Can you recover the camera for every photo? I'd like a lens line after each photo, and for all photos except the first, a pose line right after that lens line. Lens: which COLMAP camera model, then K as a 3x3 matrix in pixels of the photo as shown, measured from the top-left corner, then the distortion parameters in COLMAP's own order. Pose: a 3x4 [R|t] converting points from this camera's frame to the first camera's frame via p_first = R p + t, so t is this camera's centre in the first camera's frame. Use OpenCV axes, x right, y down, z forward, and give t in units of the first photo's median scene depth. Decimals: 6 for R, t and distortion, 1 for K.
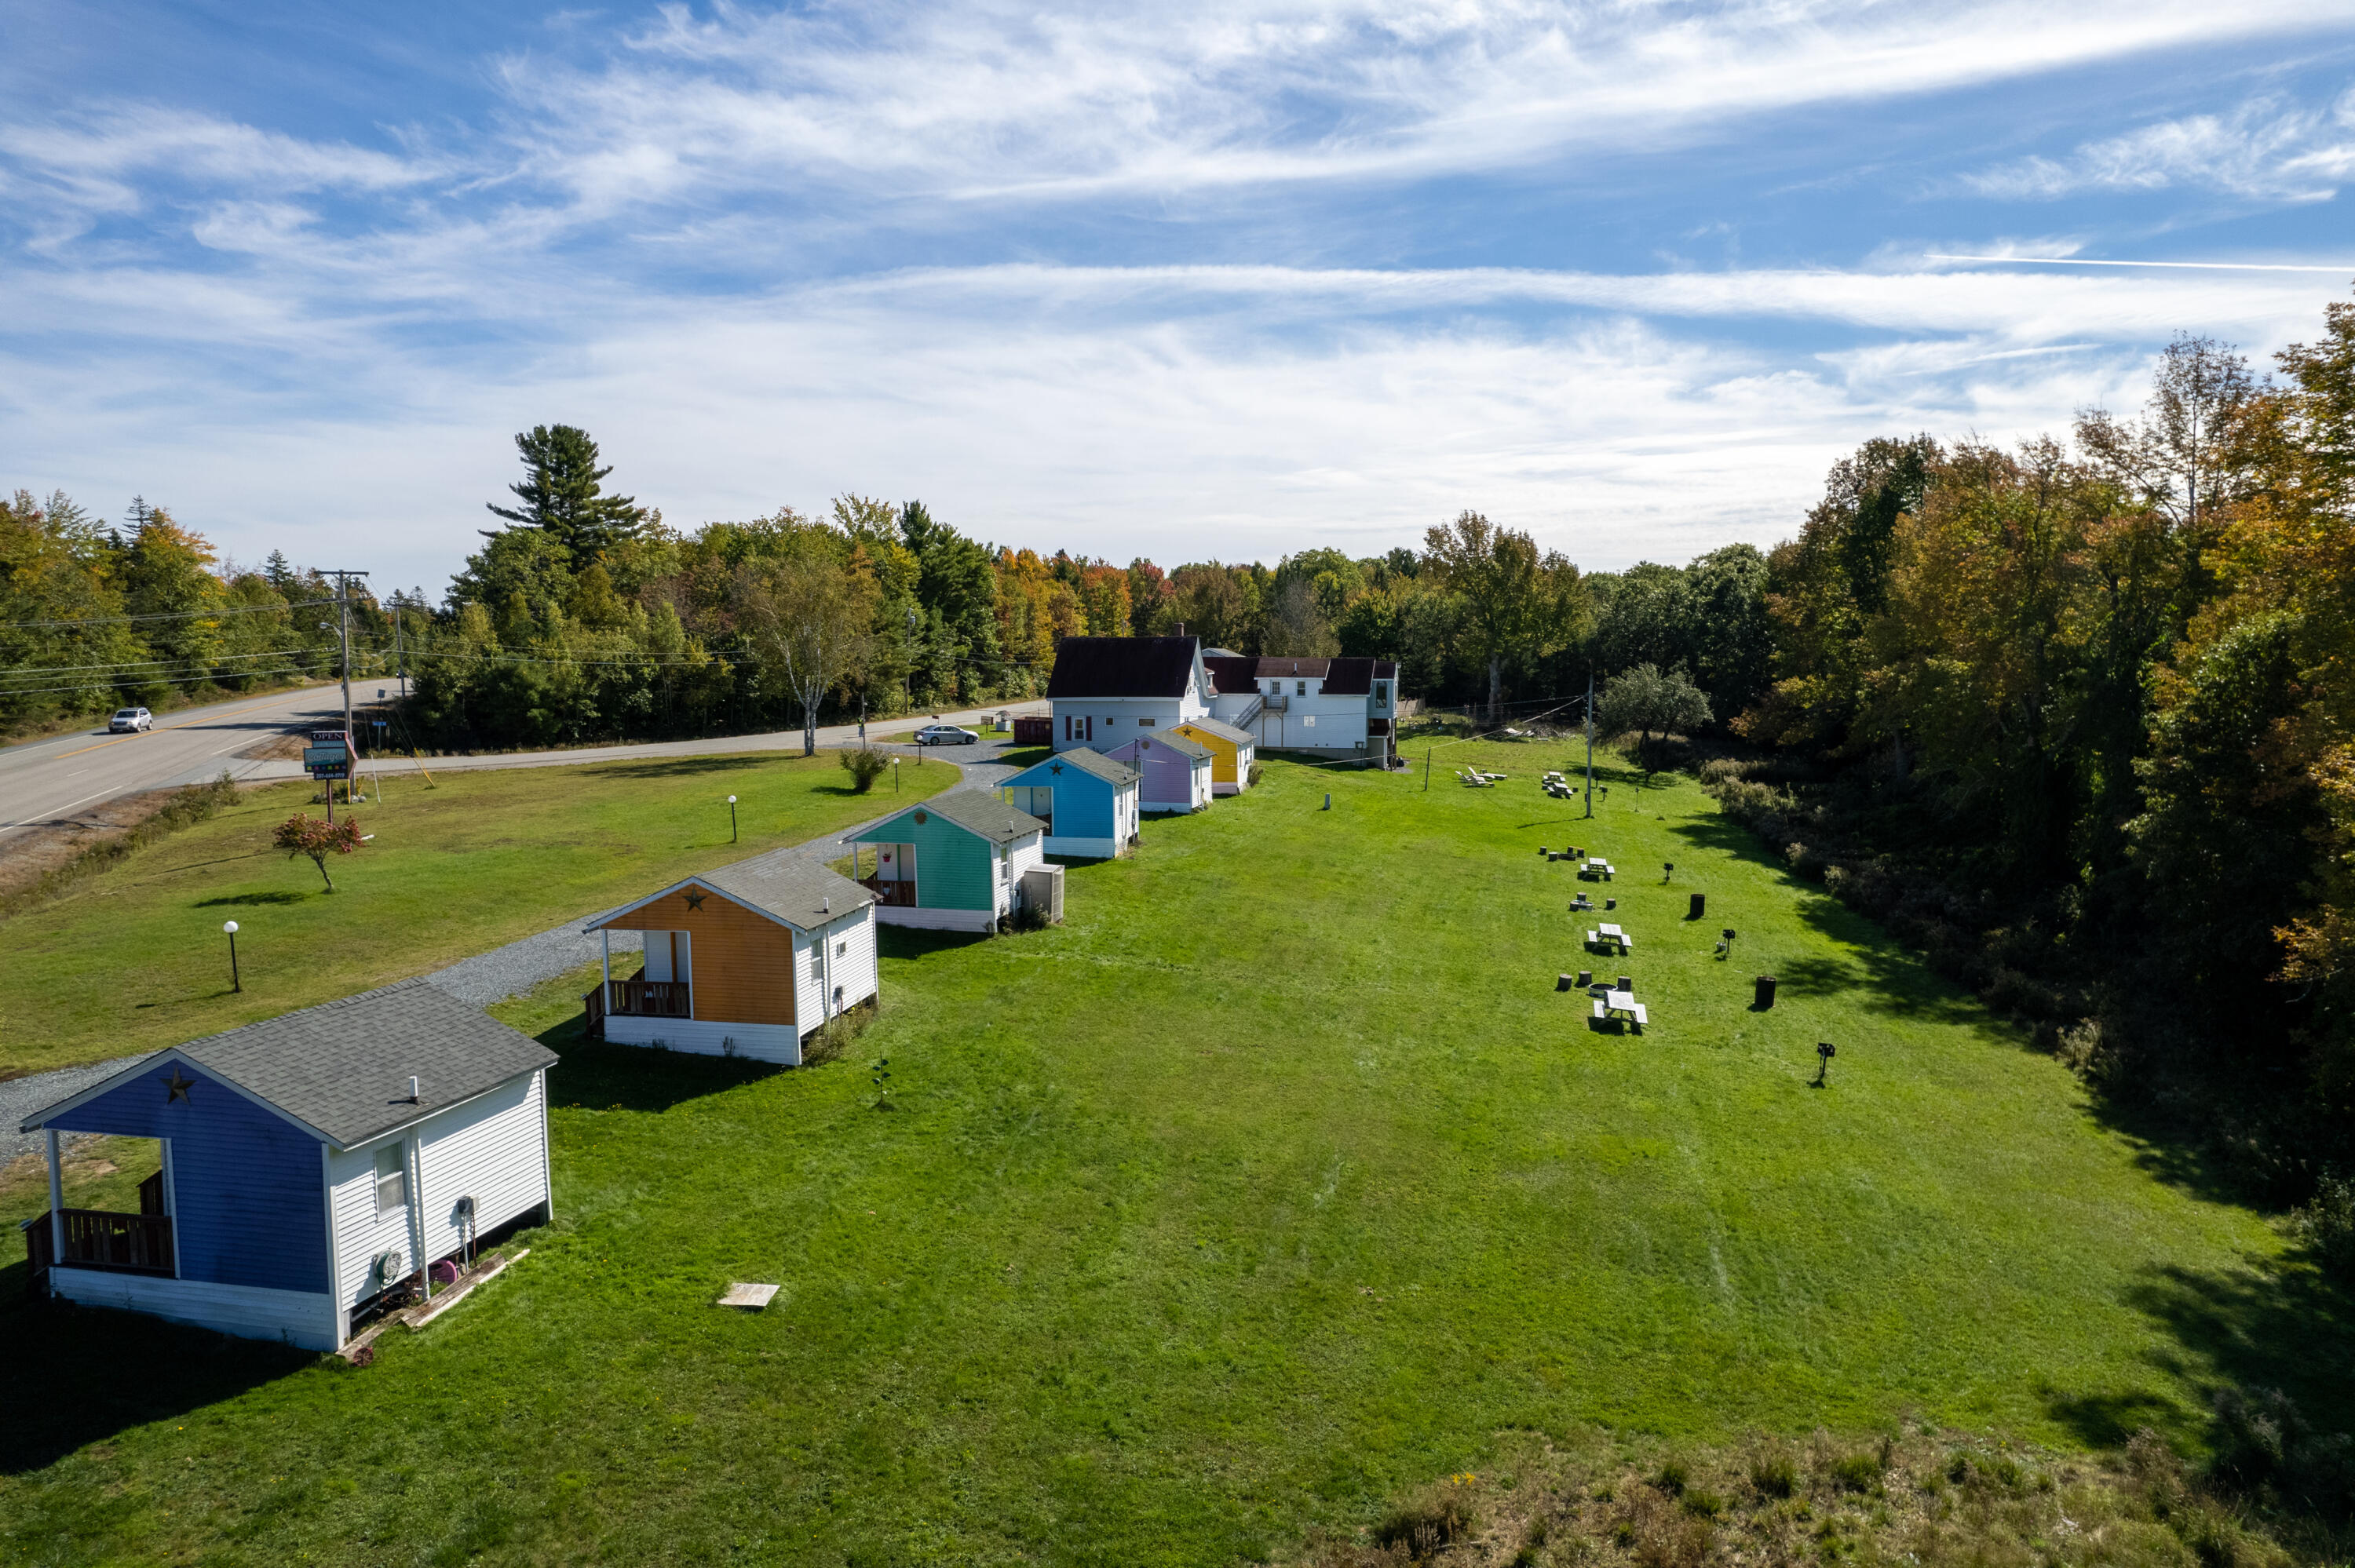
lens RADIAL K [[1525.0, 0, 1170.0], [0, 1525.0, 750.9], [0, 0, 1]] dist [-0.080358, 0.080536]
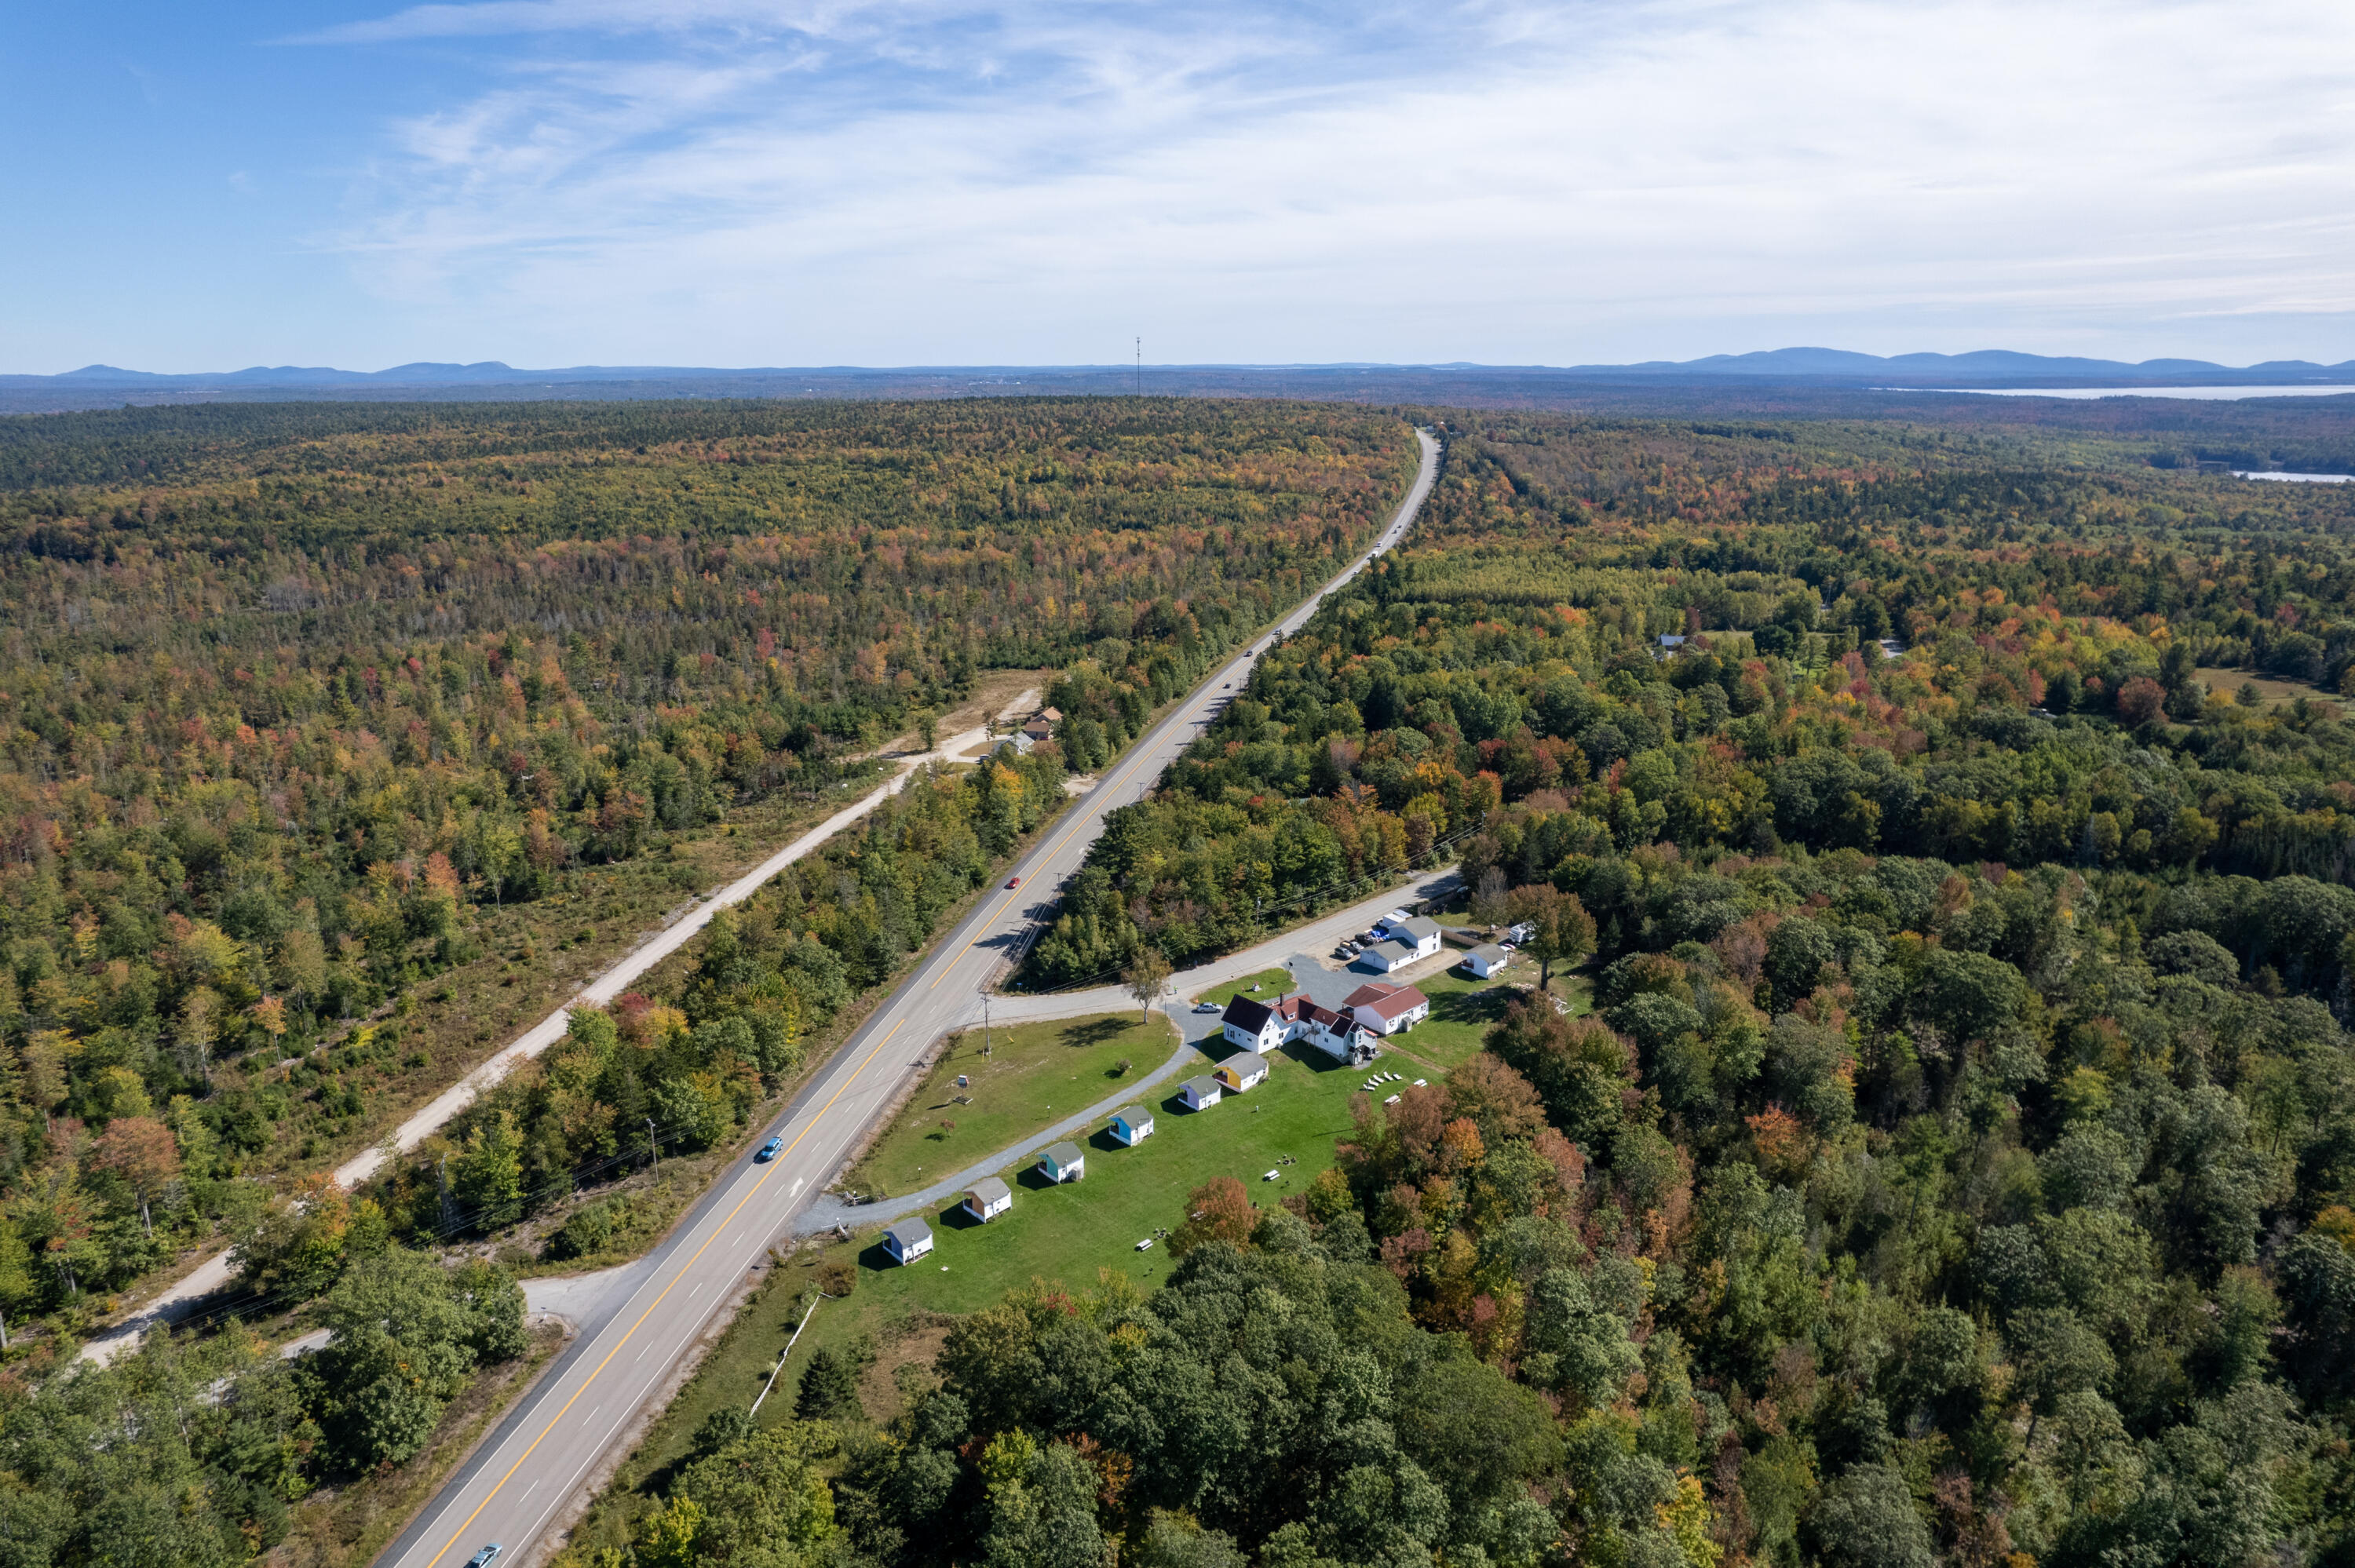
lens RADIAL K [[1518.8, 0, 1171.3], [0, 1518.8, 782.1], [0, 0, 1]] dist [-0.073736, 0.070249]
pose [[0.840447, 0.147846, -0.521336, 2.155034], [-0.031704, 0.973829, 0.225059, -1.908215], [0.540966, -0.172622, 0.823139, -2.172305]]
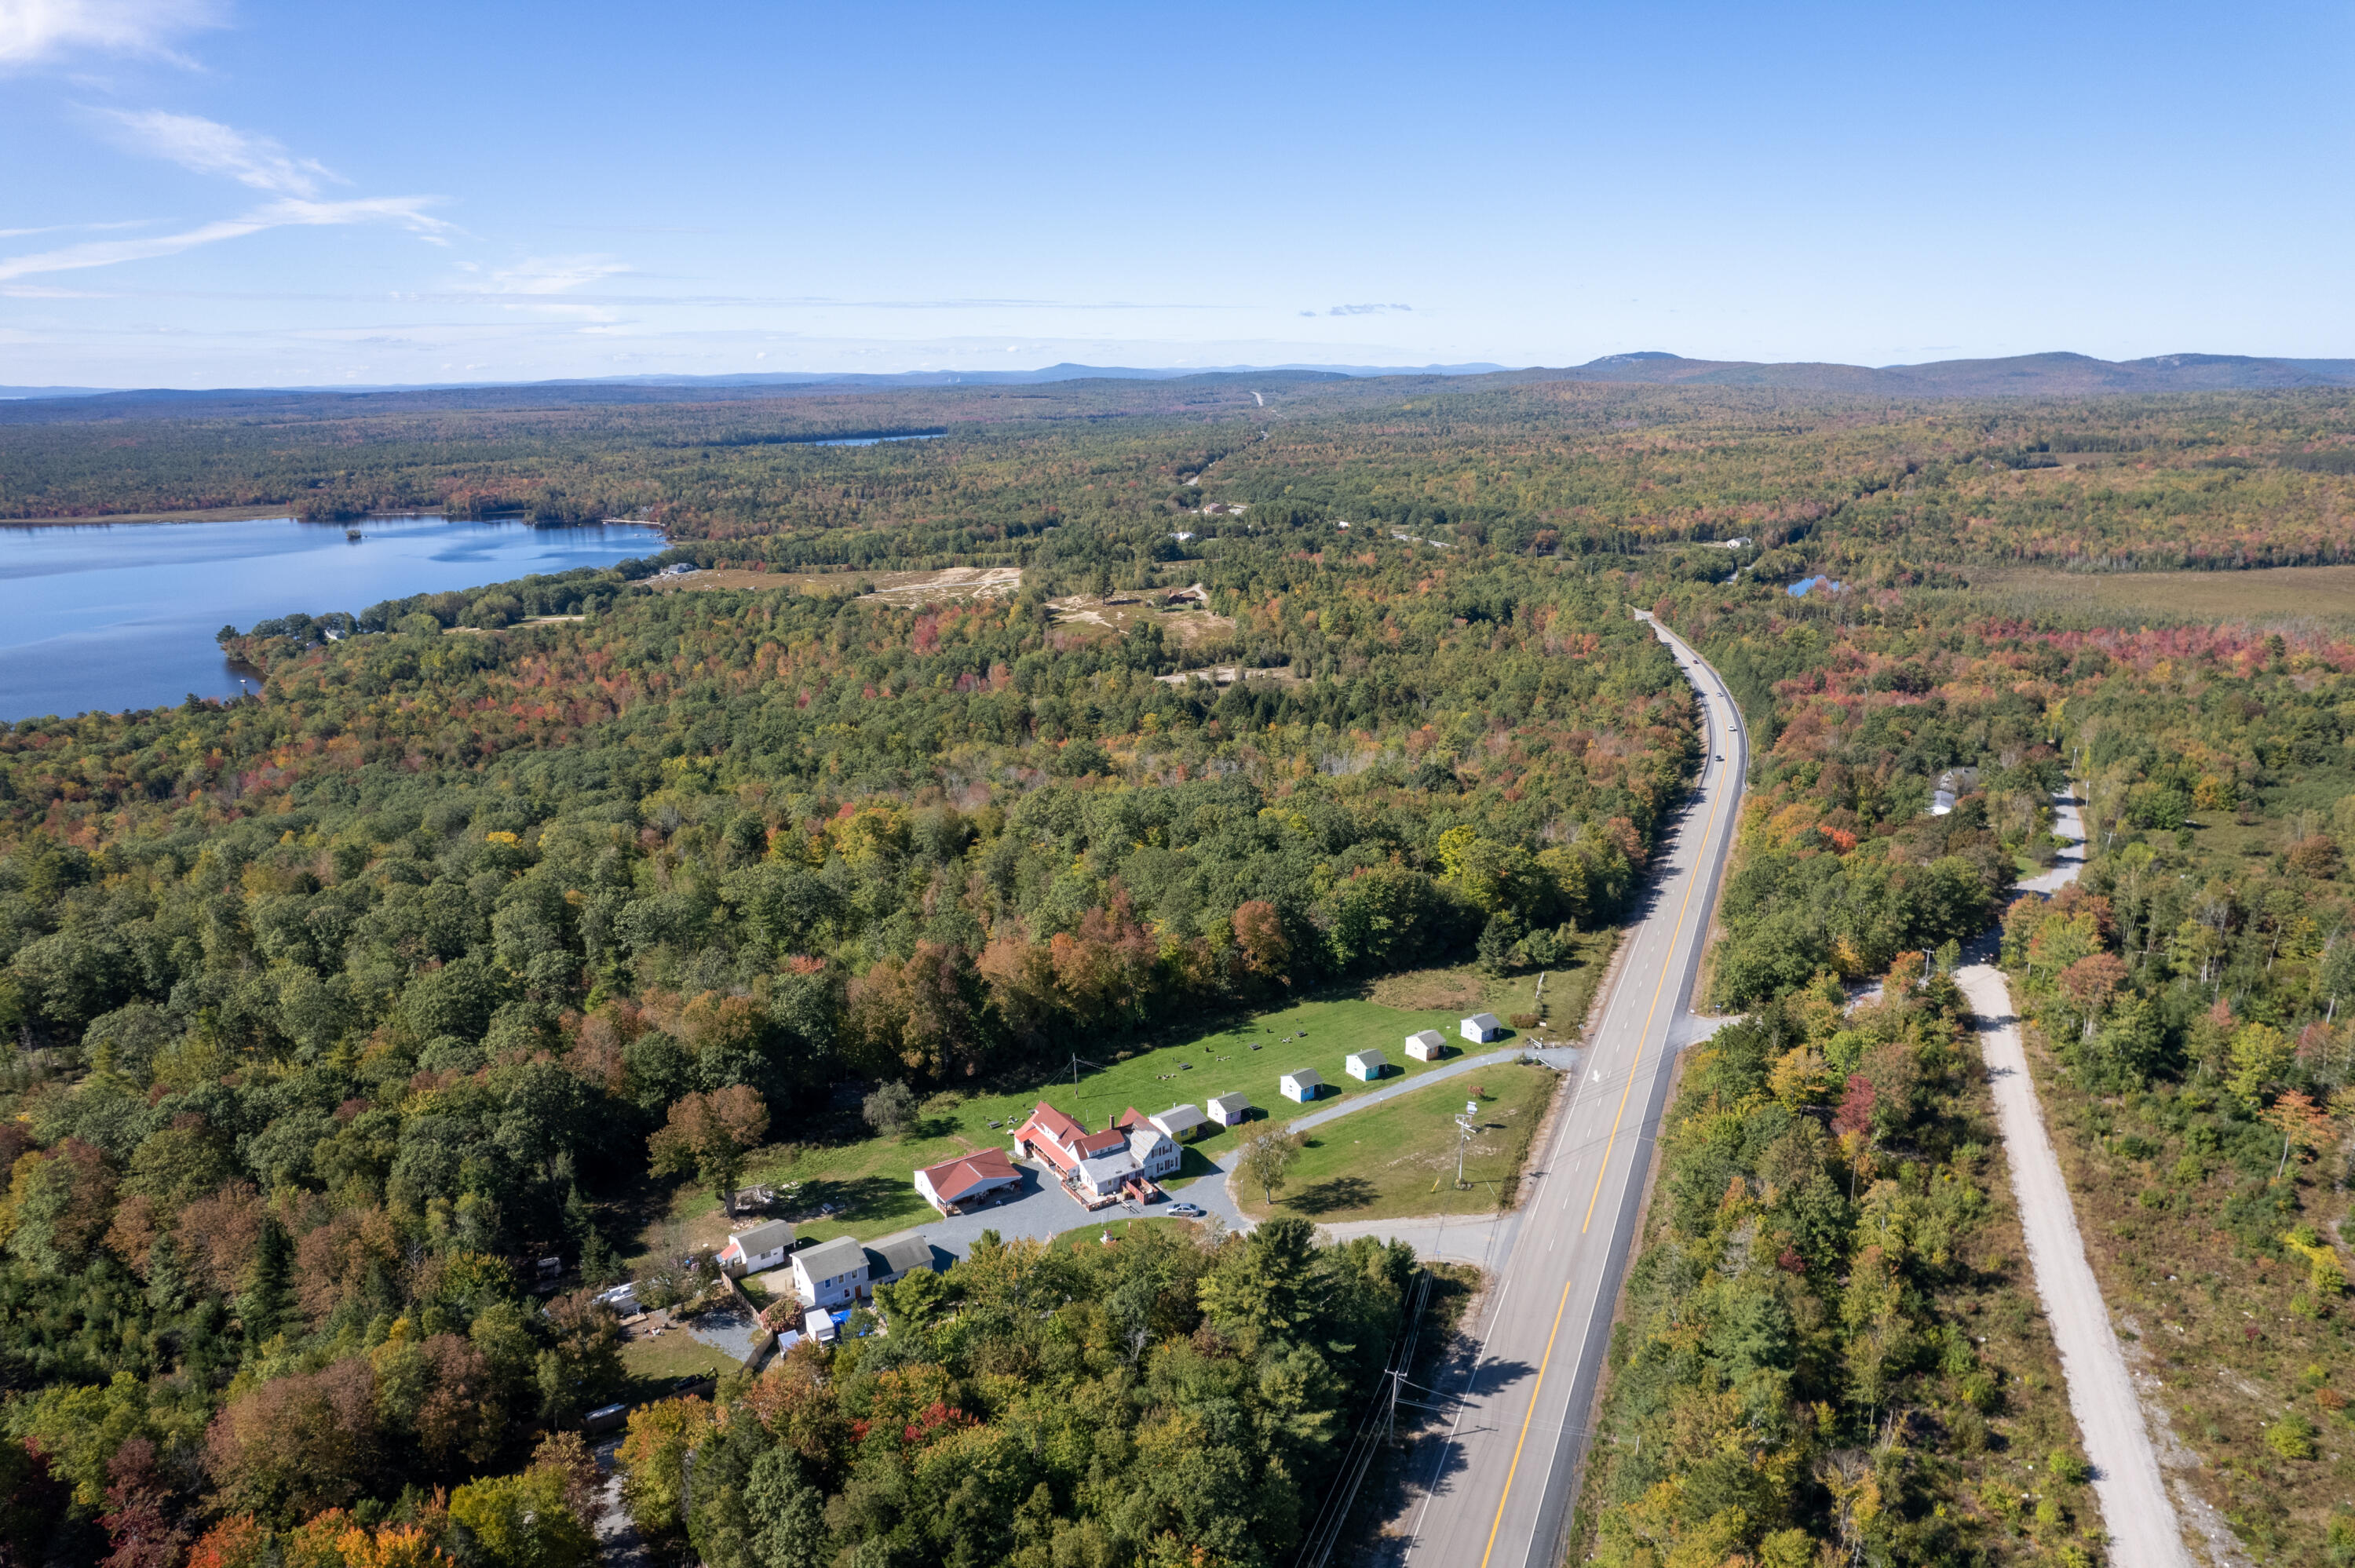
lens RADIAL K [[1525.0, 0, 1170.0], [0, 1525.0, 750.9], [0, 0, 1]] dist [-0.080358, 0.080536]
pose [[-0.740859, -0.168521, 0.650176, -2.649610], [0.045030, 0.953372, 0.298418, -2.357821], [-0.670150, 0.250363, -0.698726, 4.492506]]
